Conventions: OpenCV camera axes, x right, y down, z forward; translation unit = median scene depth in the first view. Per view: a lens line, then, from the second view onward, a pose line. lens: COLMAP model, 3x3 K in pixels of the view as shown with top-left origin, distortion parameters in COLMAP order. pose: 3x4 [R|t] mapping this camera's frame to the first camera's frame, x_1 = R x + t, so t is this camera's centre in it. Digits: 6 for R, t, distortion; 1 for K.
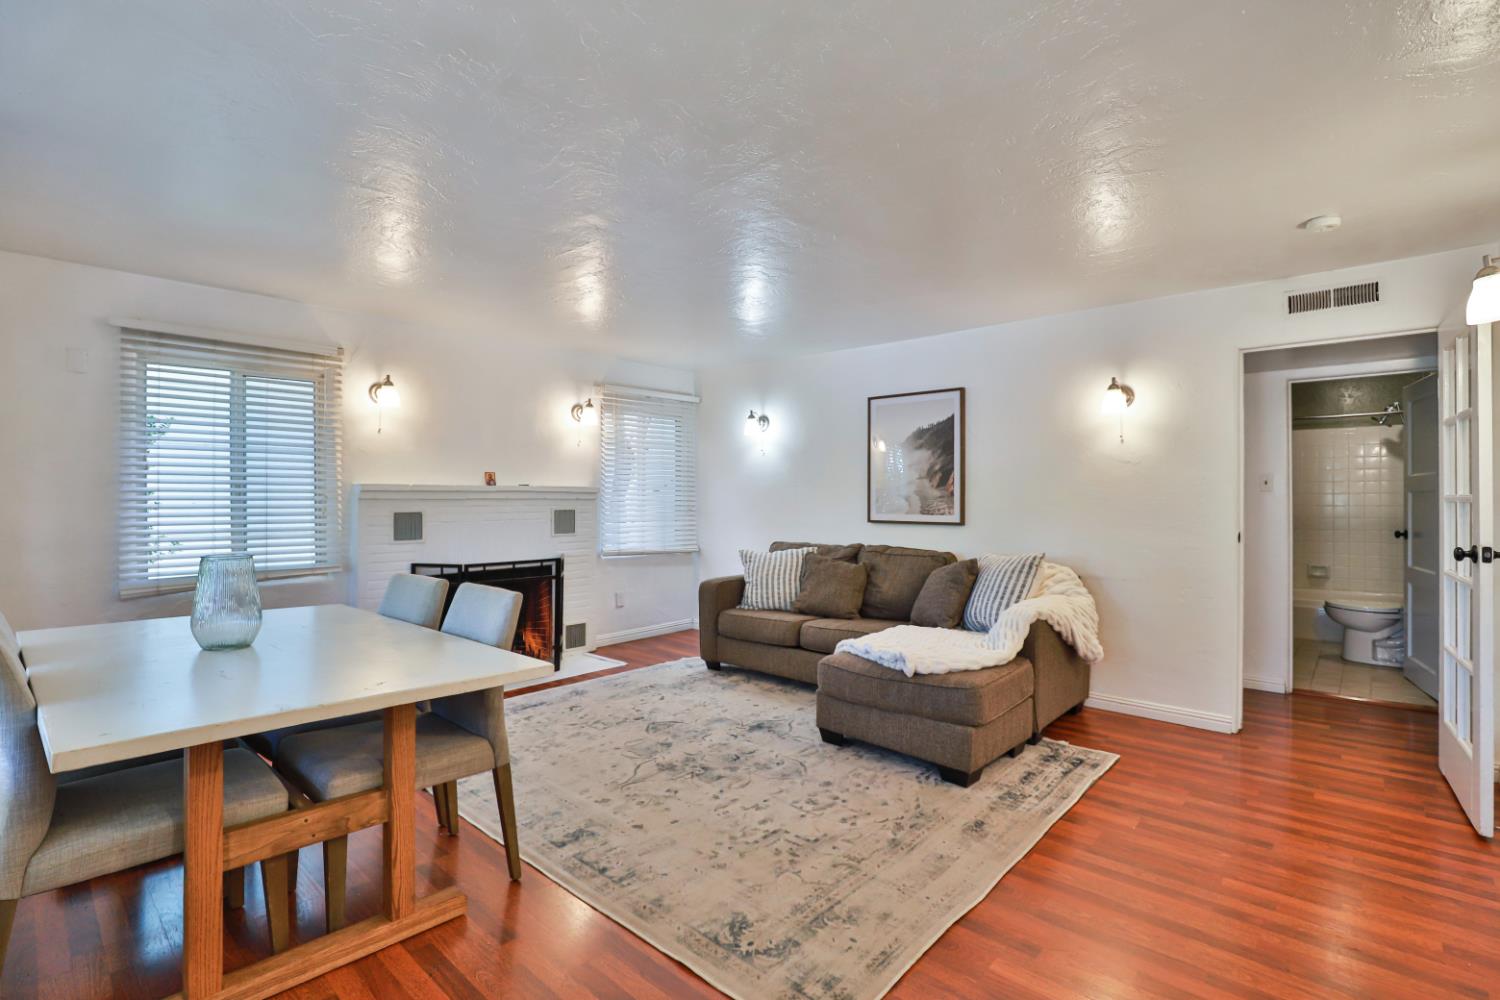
lens RADIAL K [[690.4, 0, 745.3], [0, 690.4, 492.6], [0, 0, 1]] dist [-0.021772, 0.002703]
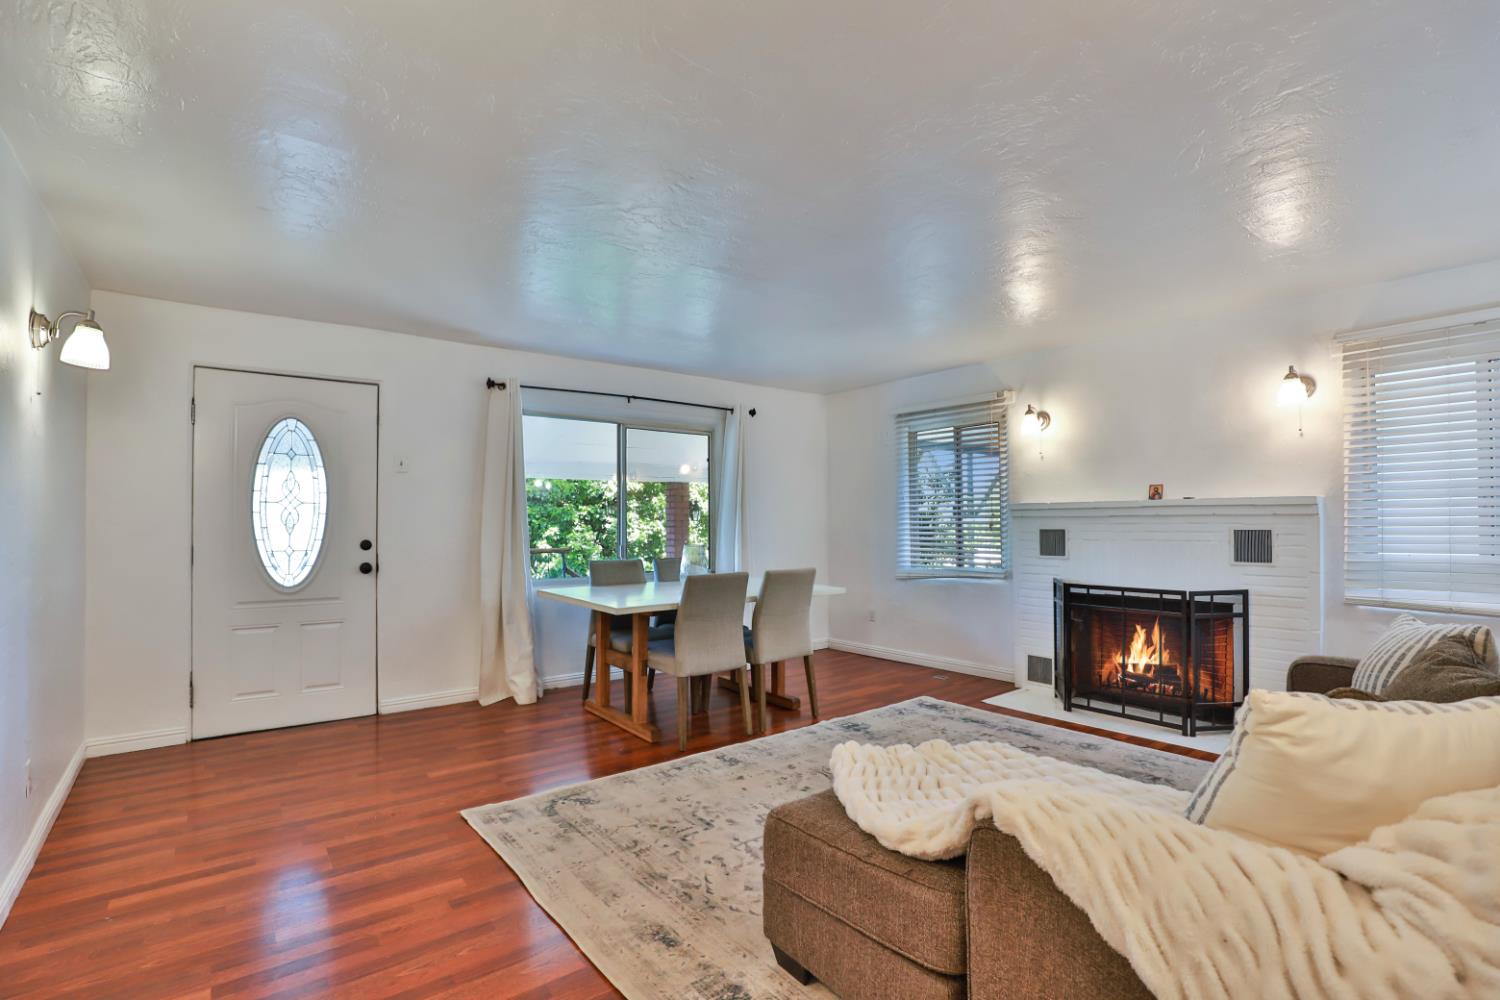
lens RADIAL K [[690.4, 0, 751.1], [0, 690.4, 511.6], [0, 0, 1]] dist [-0.021772, 0.002703]
pose [[-0.154919, -0.013000, -0.987842, 0.697344], [0.014450, 0.999777, -0.015423, 0.012450], [0.987821, -0.016664, -0.154697, 0.781962]]
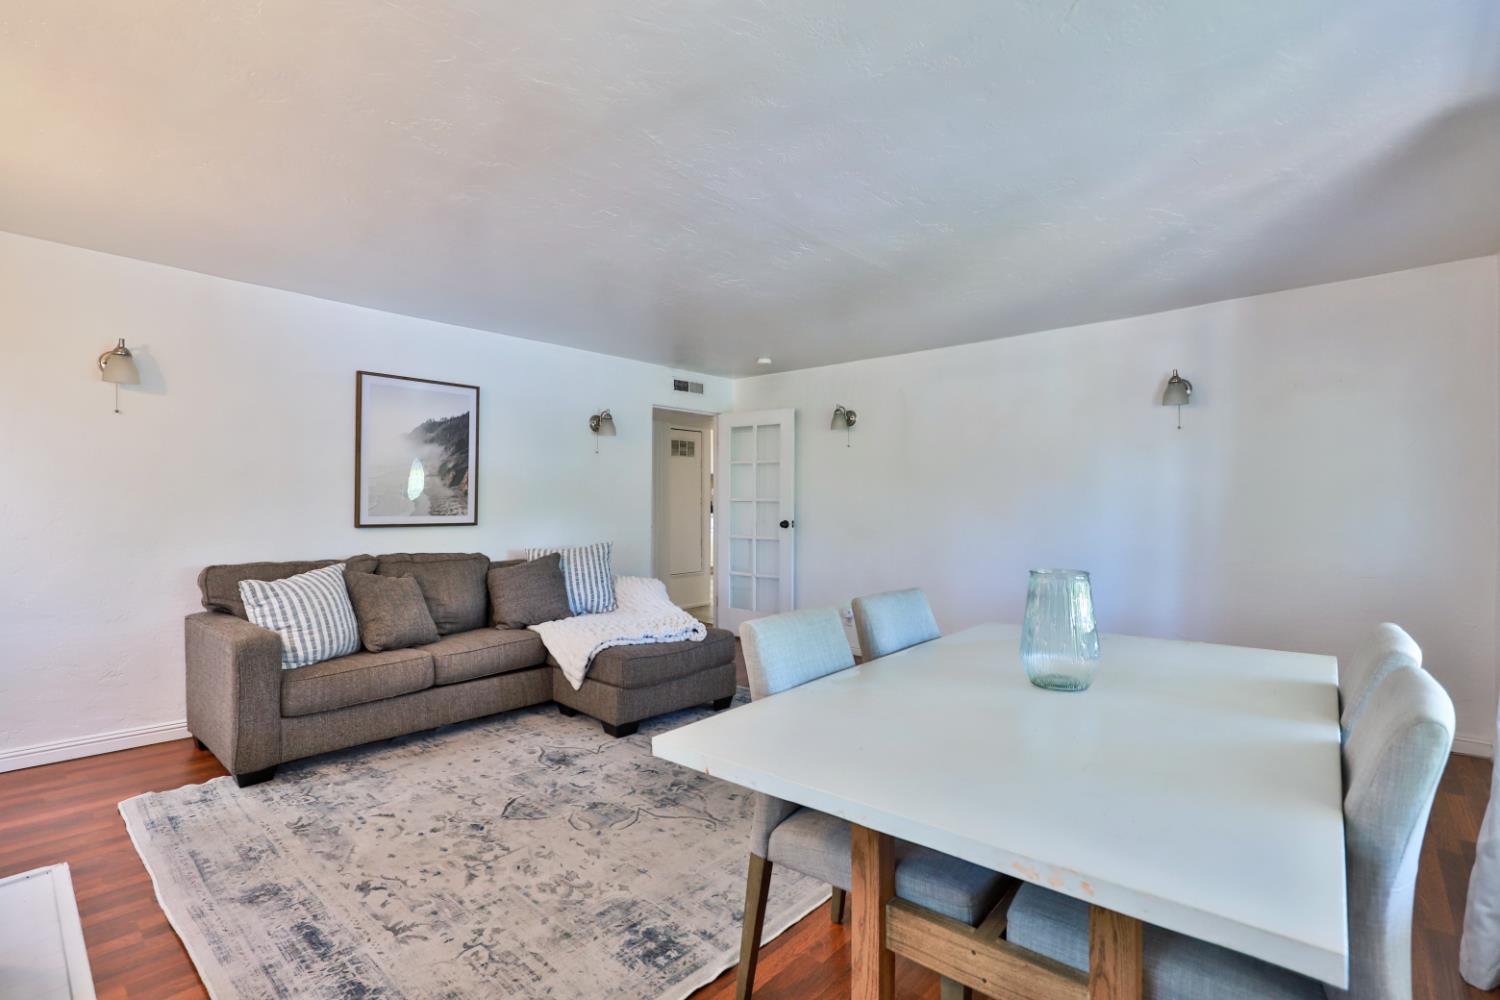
lens RADIAL K [[690.4, 0, 739.2], [0, 690.4, 498.5], [0, 0, 1]] dist [-0.021772, 0.002703]
pose [[-0.005101, 0.002453, 0.999984, -0.781686], [-0.012070, 0.999924, -0.002515, 0.007839], [-0.999914, -0.012083, -0.005071, 0.718516]]
